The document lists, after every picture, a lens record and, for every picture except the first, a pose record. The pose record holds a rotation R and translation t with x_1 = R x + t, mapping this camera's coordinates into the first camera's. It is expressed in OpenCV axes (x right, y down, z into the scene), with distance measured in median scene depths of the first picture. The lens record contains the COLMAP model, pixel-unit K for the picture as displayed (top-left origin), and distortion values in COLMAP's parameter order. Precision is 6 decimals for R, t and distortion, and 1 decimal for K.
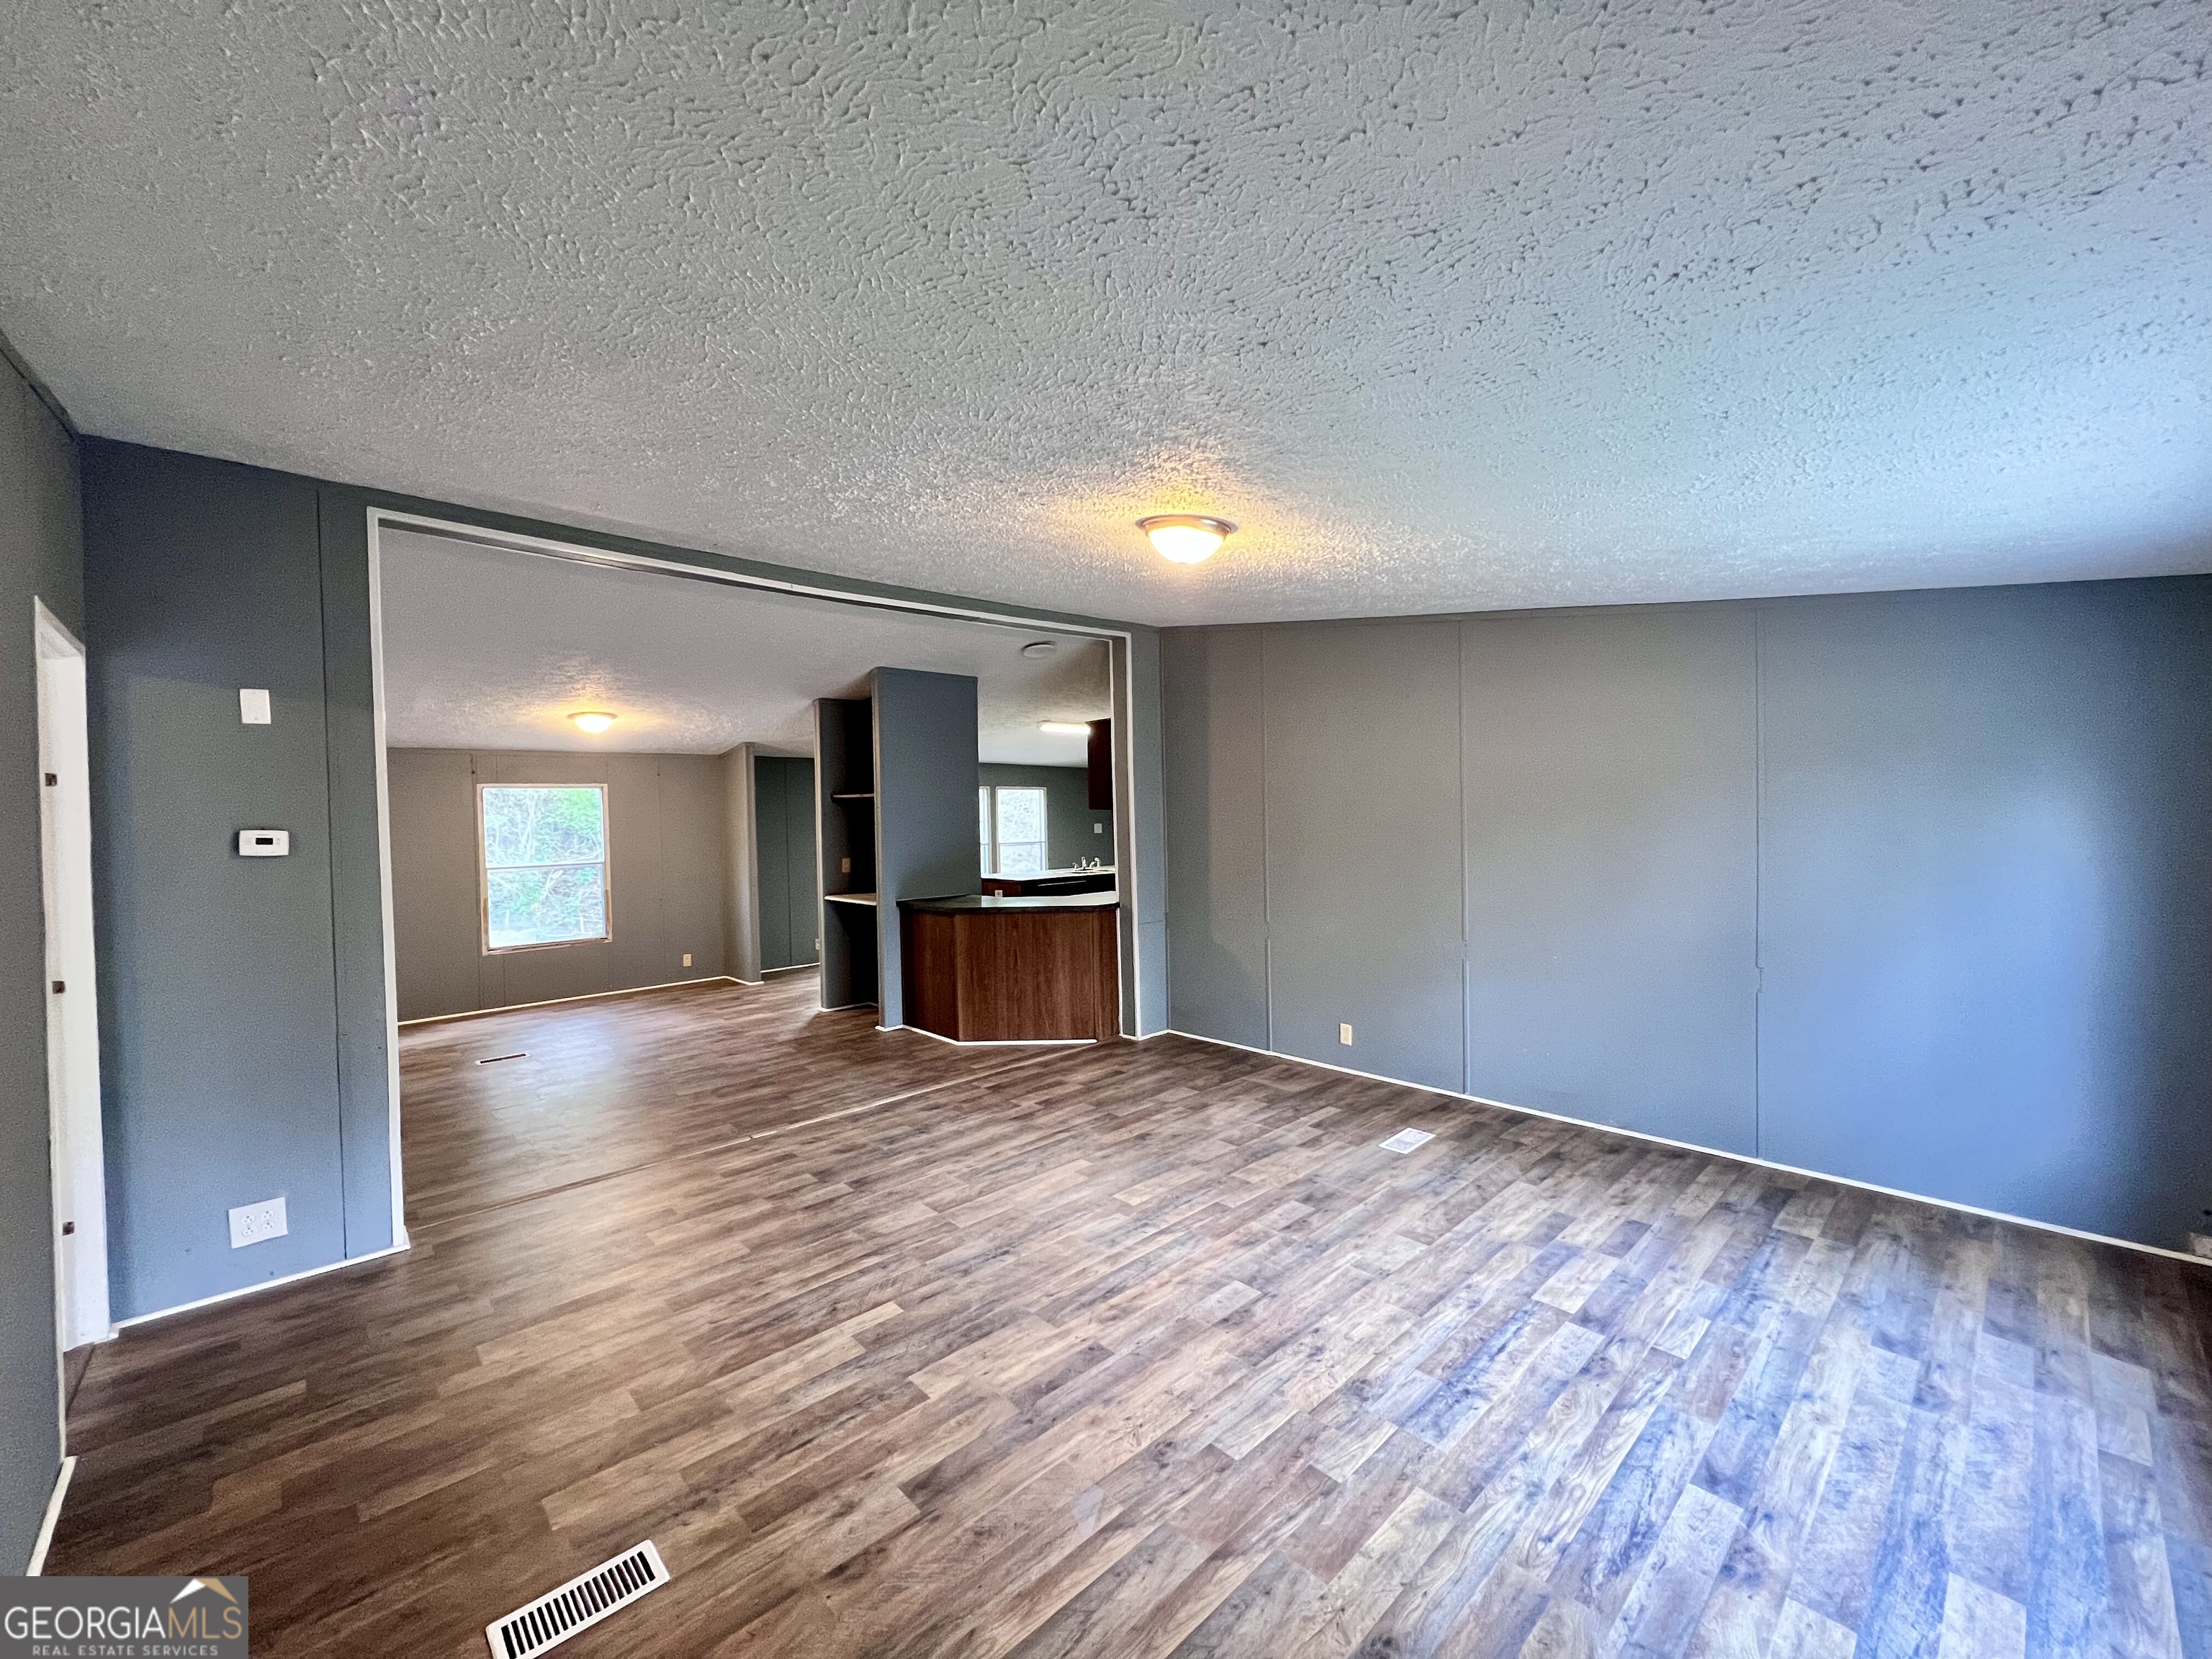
lens RADIAL K [[883.7, 0, 1106.0], [0, 883.7, 829.5], [0, 0, 1]] dist [-0.000825, 0.000340]
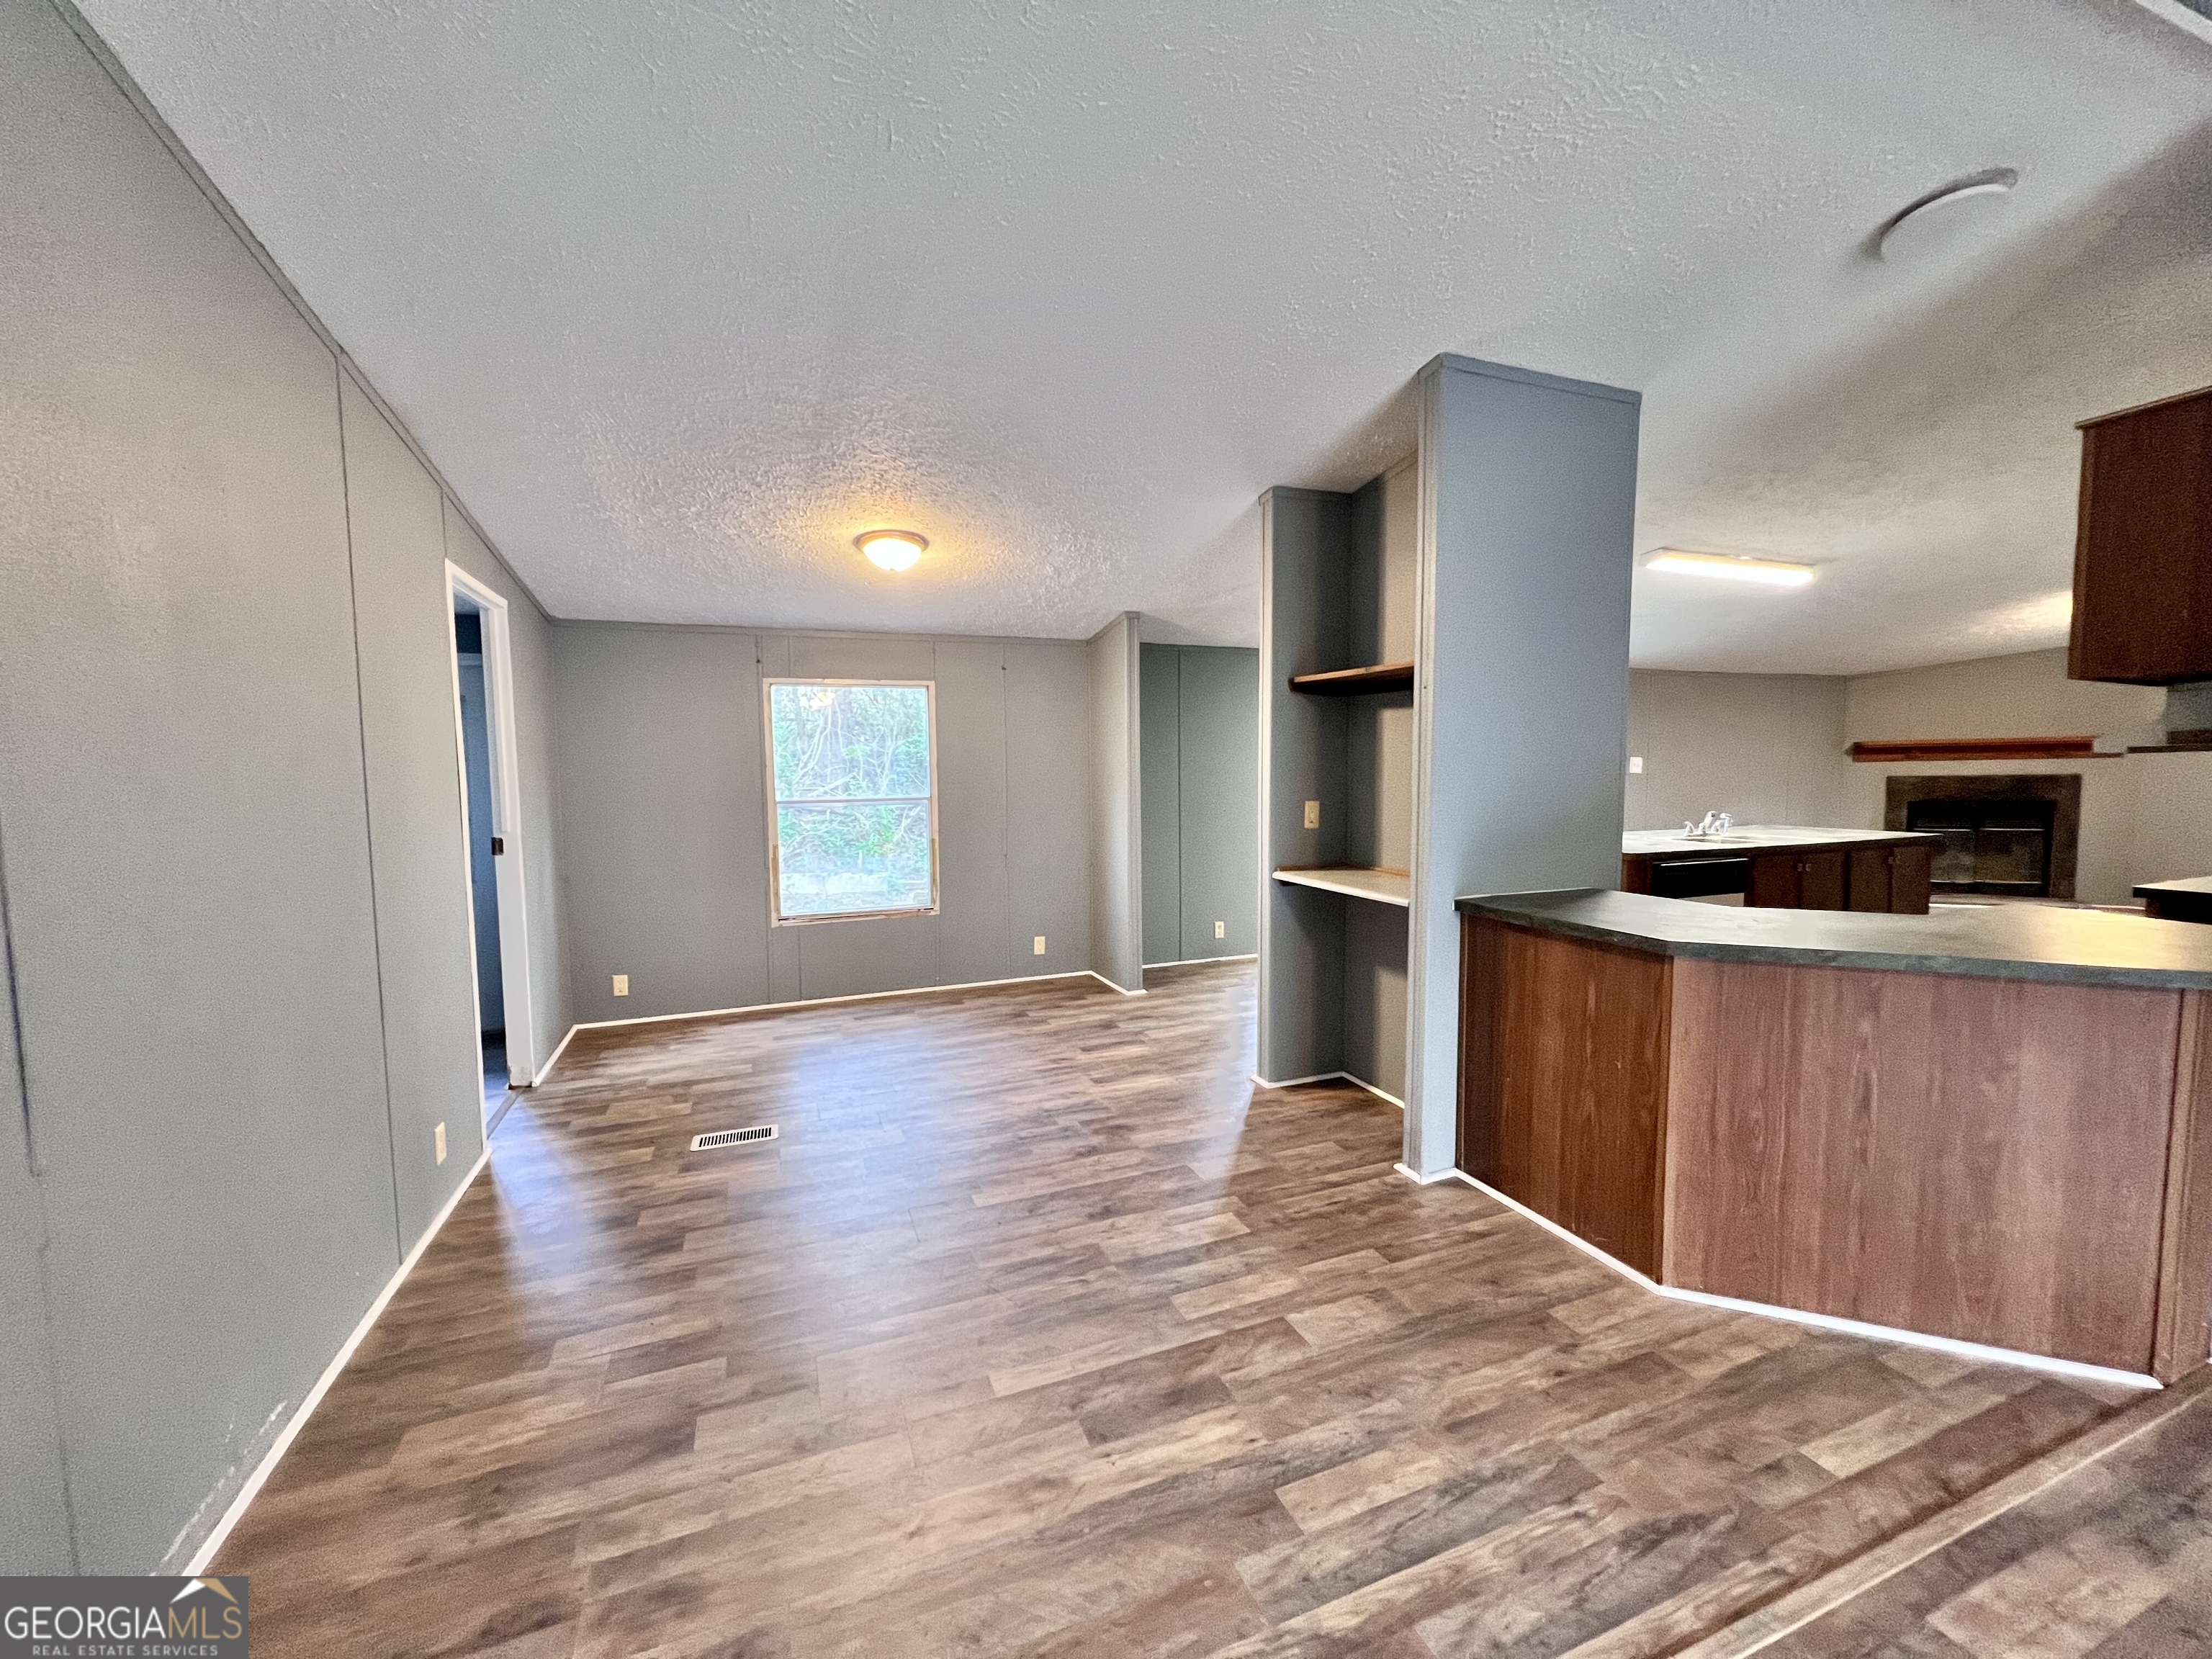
lens RADIAL K [[883.7, 0, 1106.0], [0, 883.7, 829.5], [0, 0, 1]] dist [-0.000825, 0.000340]
pose [[0.928231, 0.038209, -0.370036, -0.367819], [-0.016122, 0.997908, 0.062601, 0.032160], [0.371654, -0.052143, 0.926906, 0.811203]]
